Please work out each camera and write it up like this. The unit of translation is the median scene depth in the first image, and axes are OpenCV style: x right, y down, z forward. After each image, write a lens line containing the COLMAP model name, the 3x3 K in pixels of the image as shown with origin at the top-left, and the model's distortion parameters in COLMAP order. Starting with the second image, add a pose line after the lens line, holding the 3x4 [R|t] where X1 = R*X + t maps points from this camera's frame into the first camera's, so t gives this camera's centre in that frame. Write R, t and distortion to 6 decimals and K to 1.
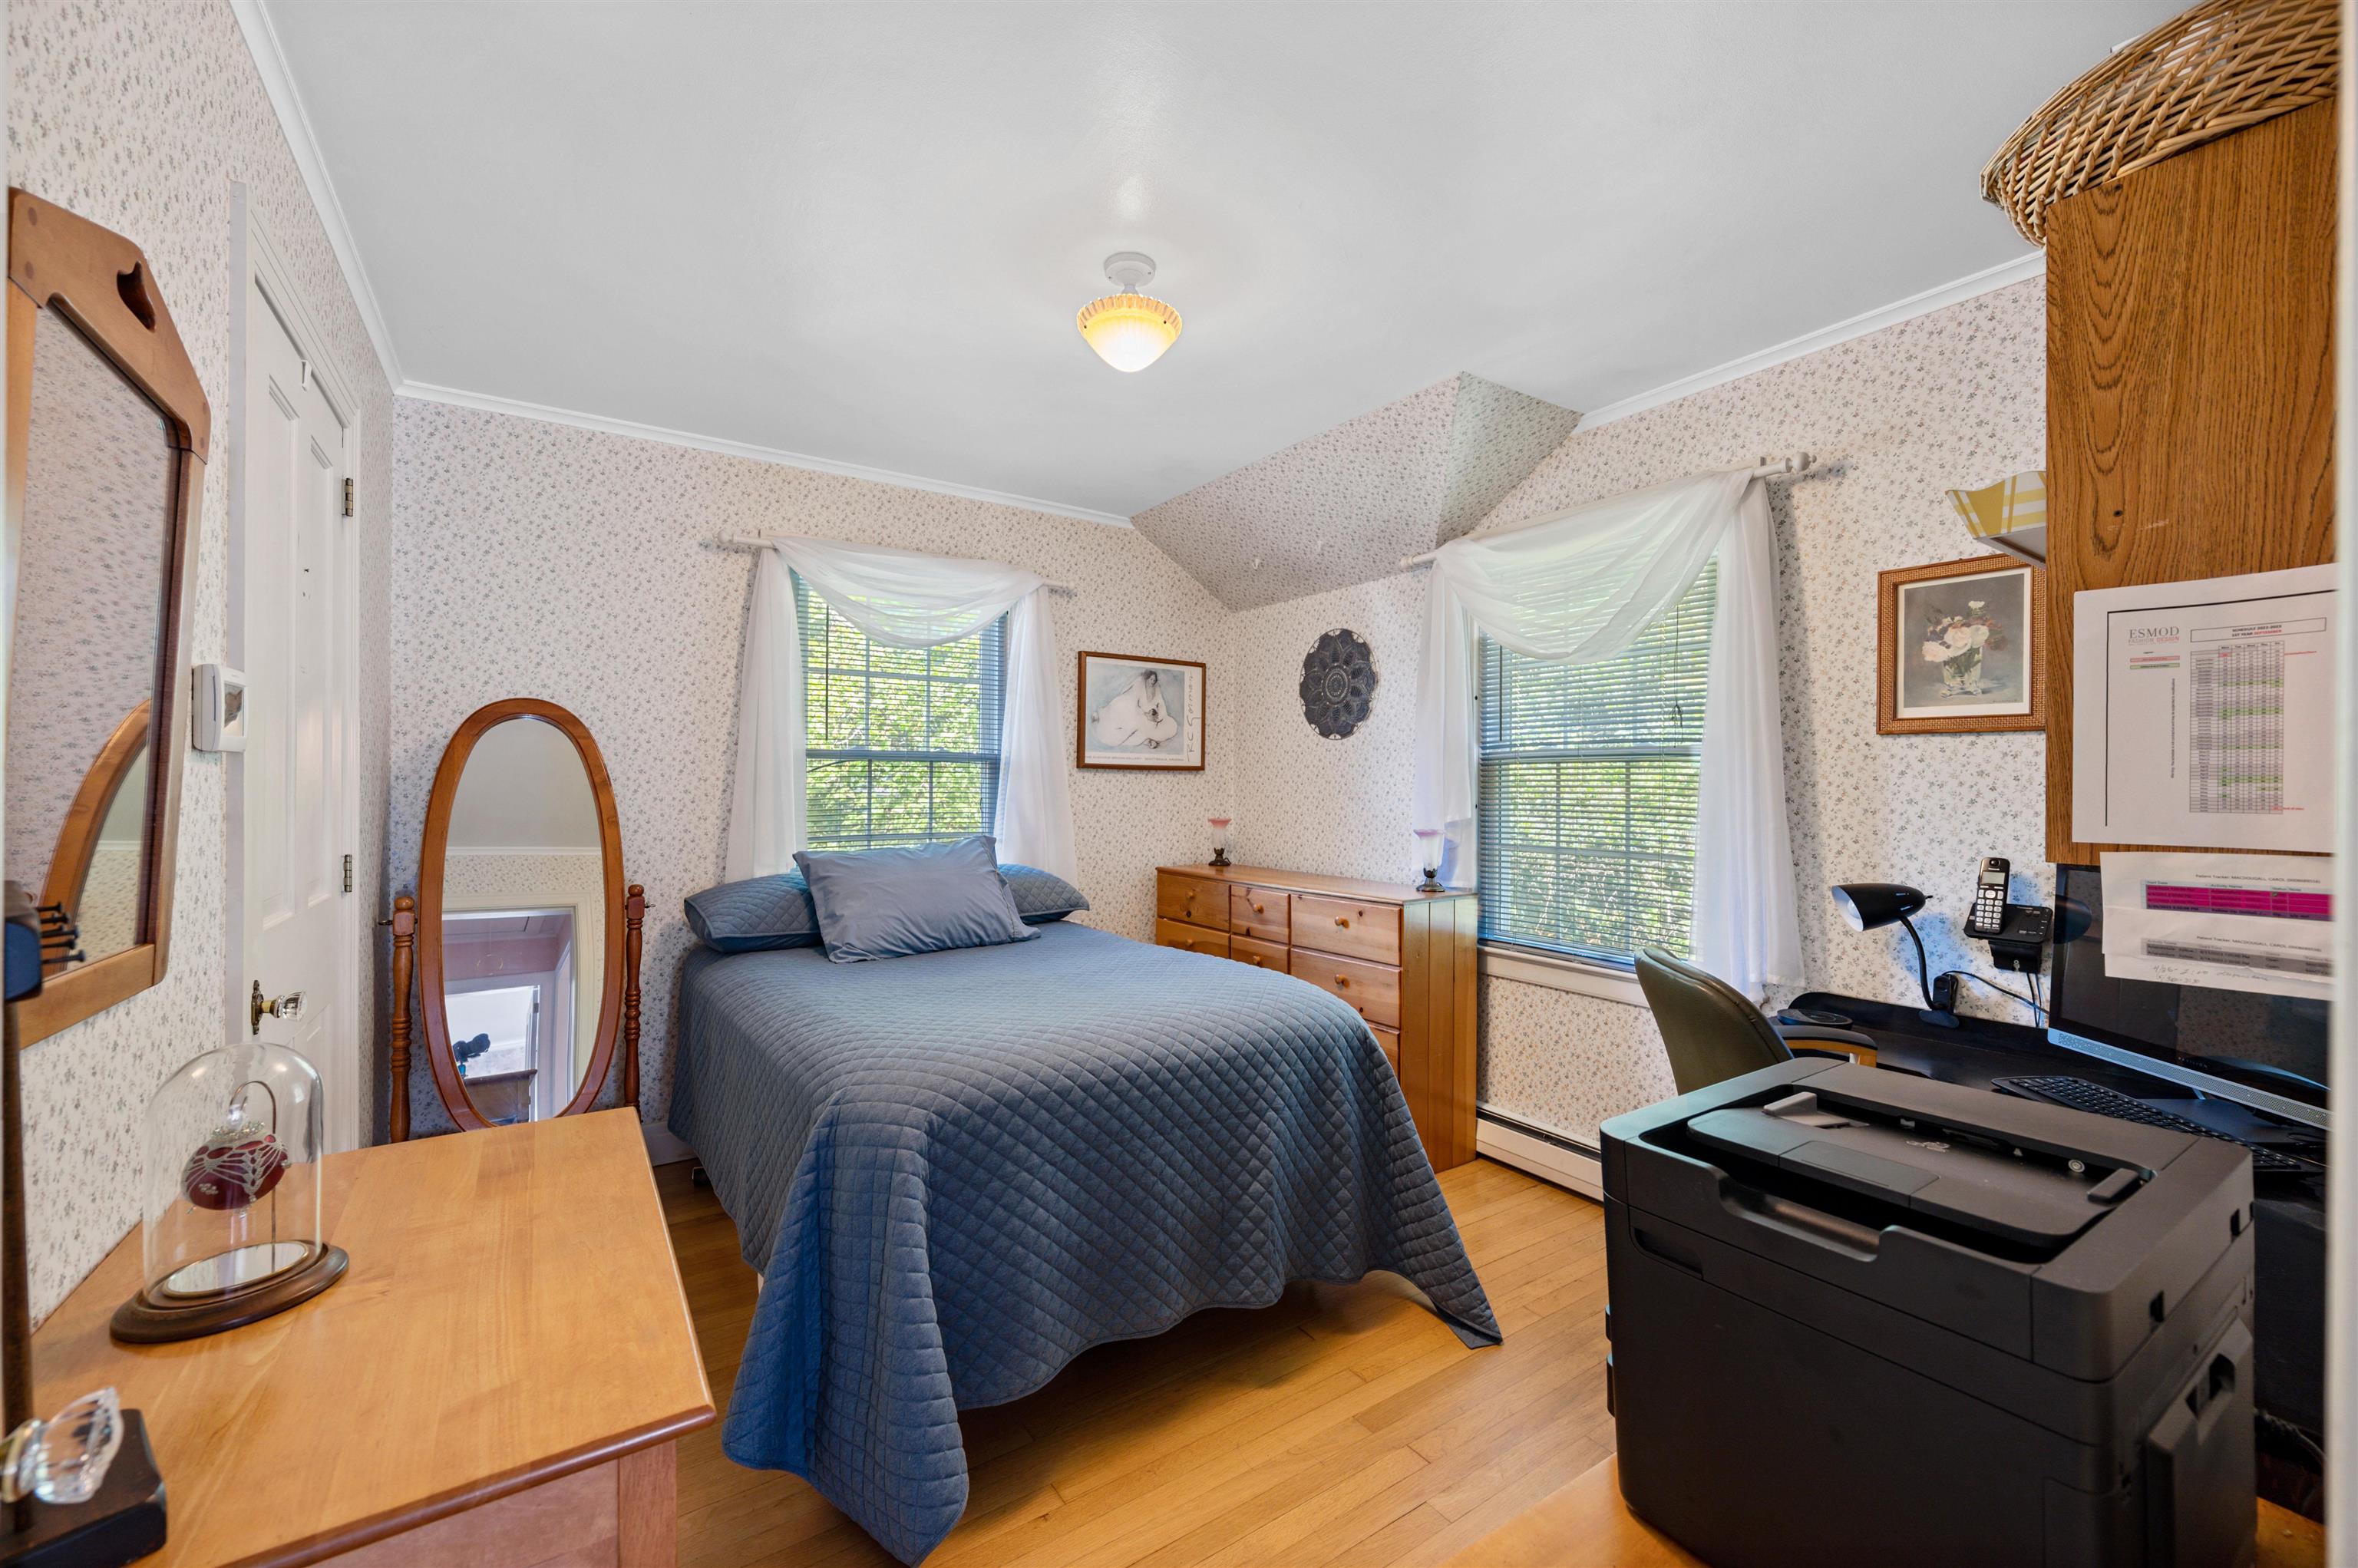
lens RADIAL K [[926.5, 0, 1179.0], [0, 926.5, 784.0], [0, 0, 1]] dist [0.000256, 0.000046]
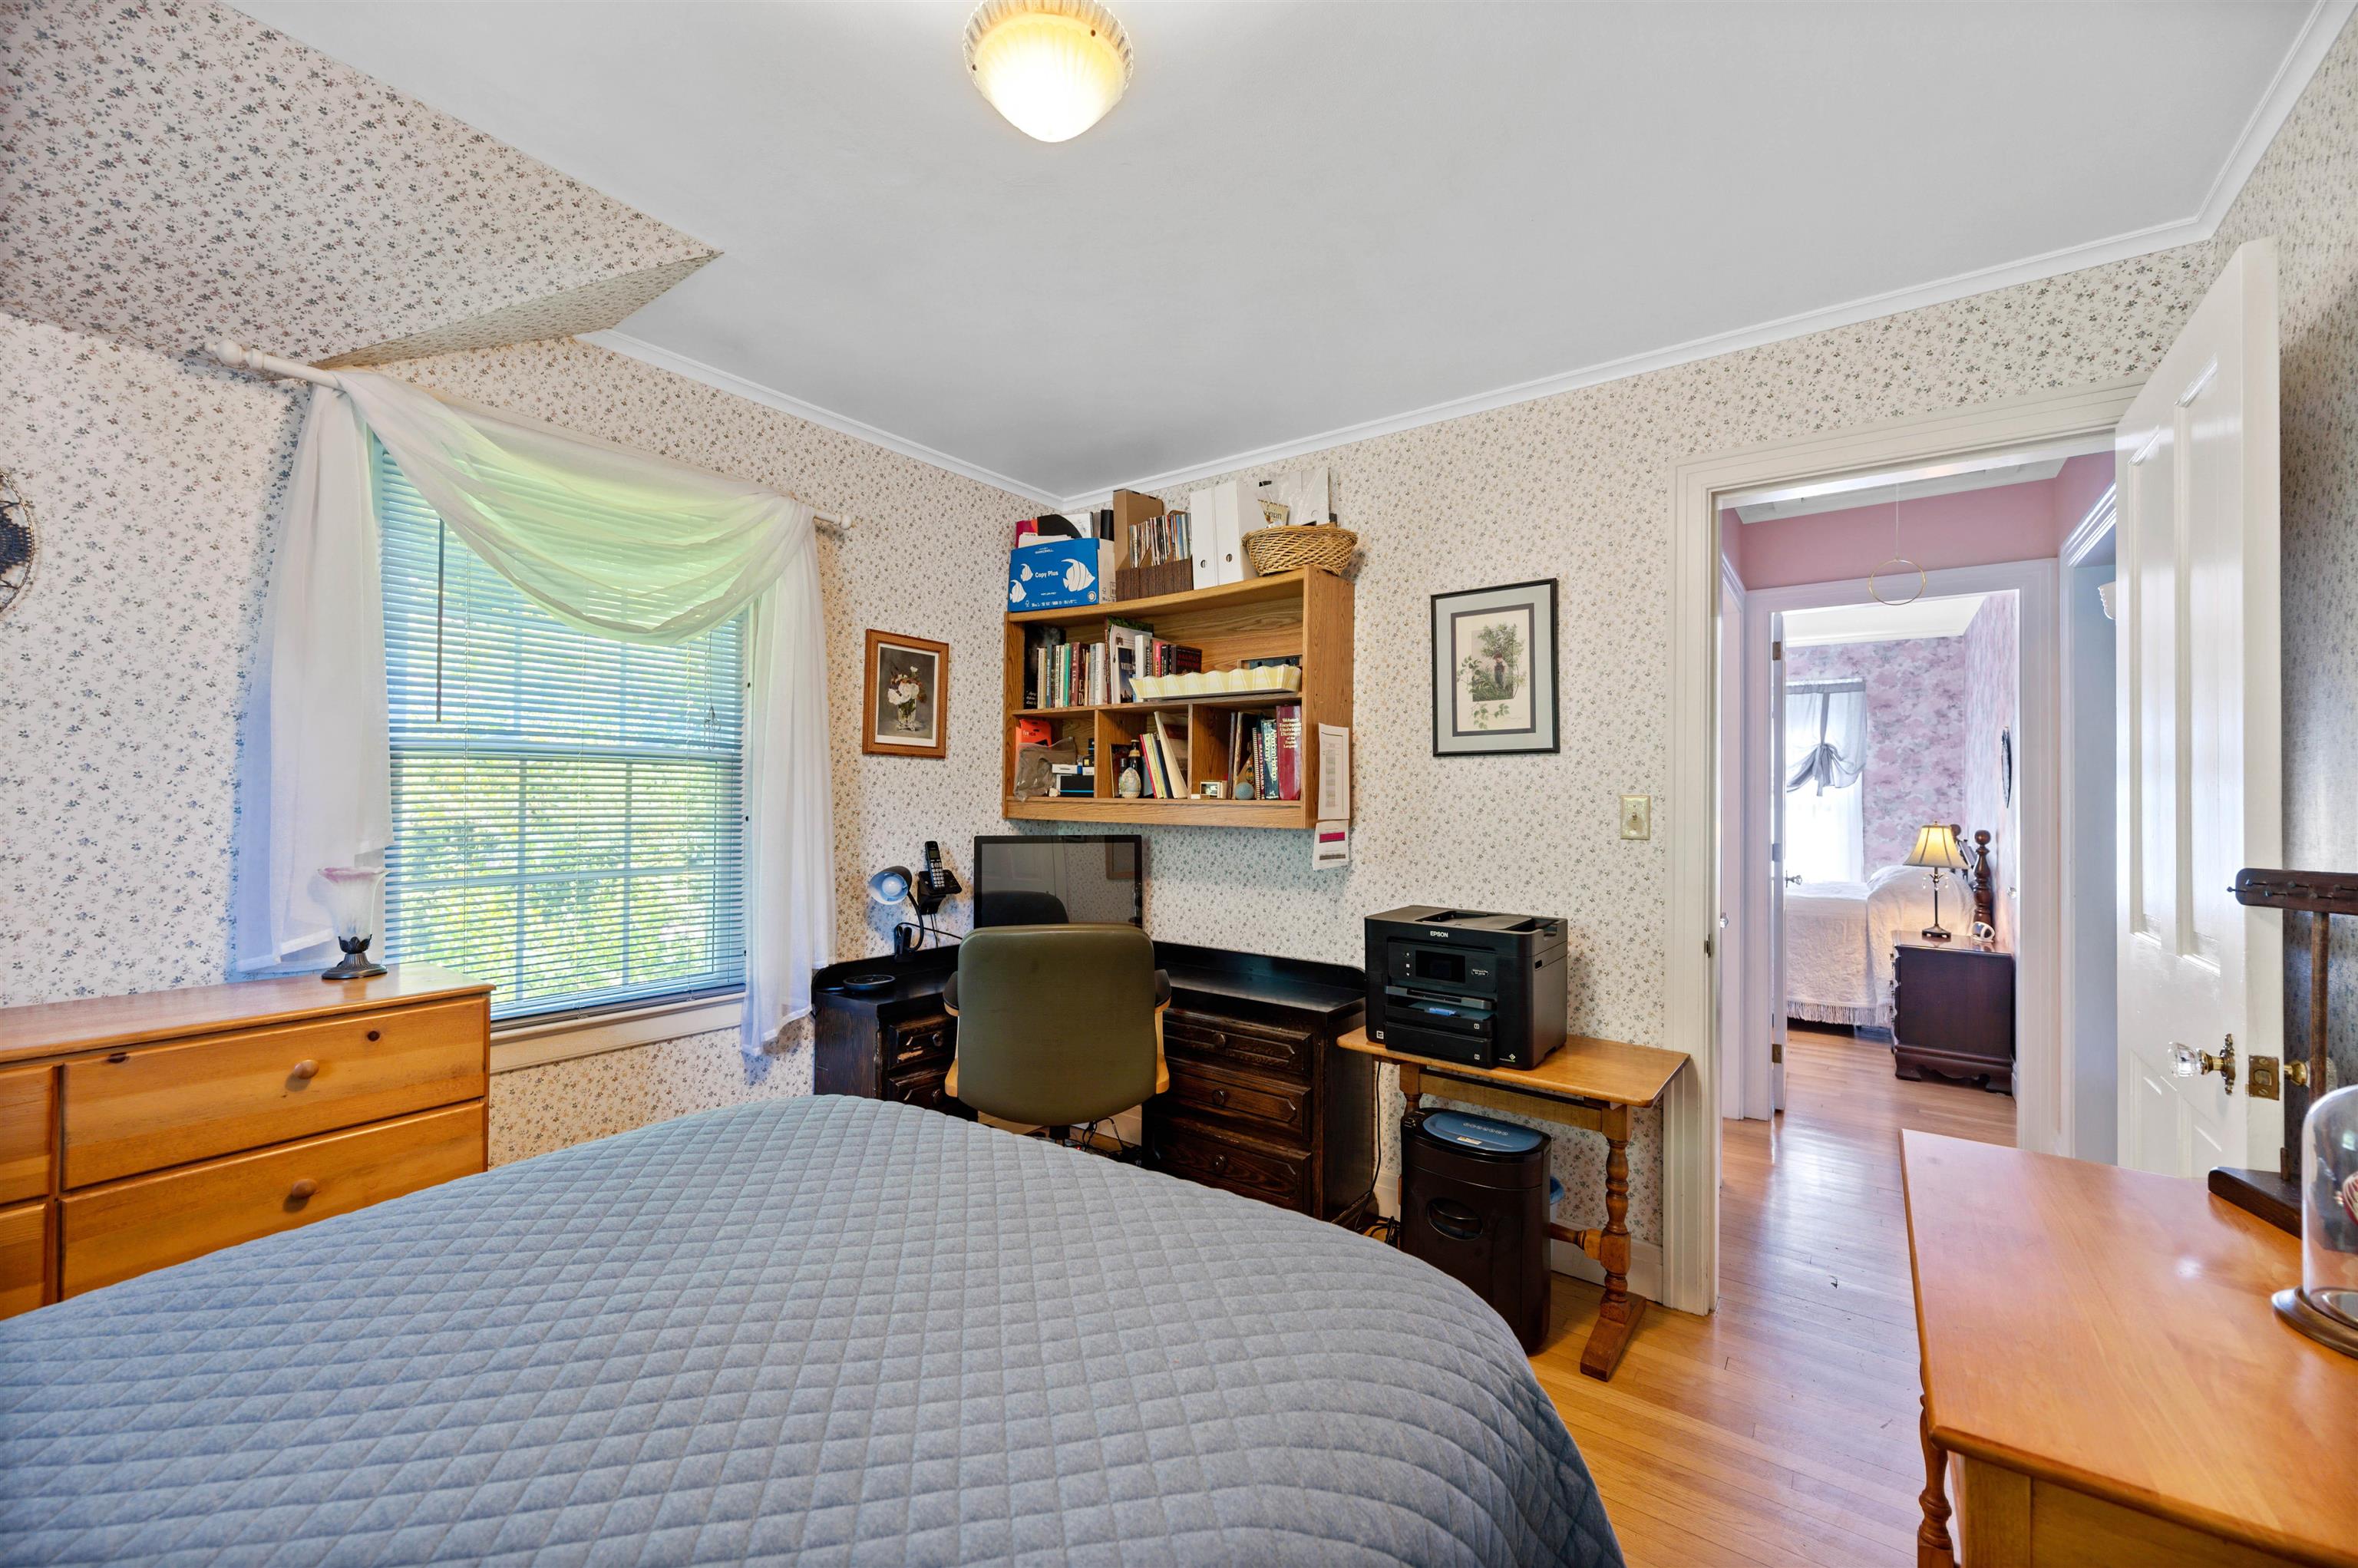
lens RADIAL K [[926.5, 0, 1179.0], [0, 926.5, 784.0], [0, 0, 1]] dist [0.000256, 0.000046]
pose [[-0.341332, 0.006920, 0.939917, -0.626067], [-0.011424, 0.999868, -0.011510, -0.000796], [-0.939873, -0.014666, -0.341208, 1.054516]]
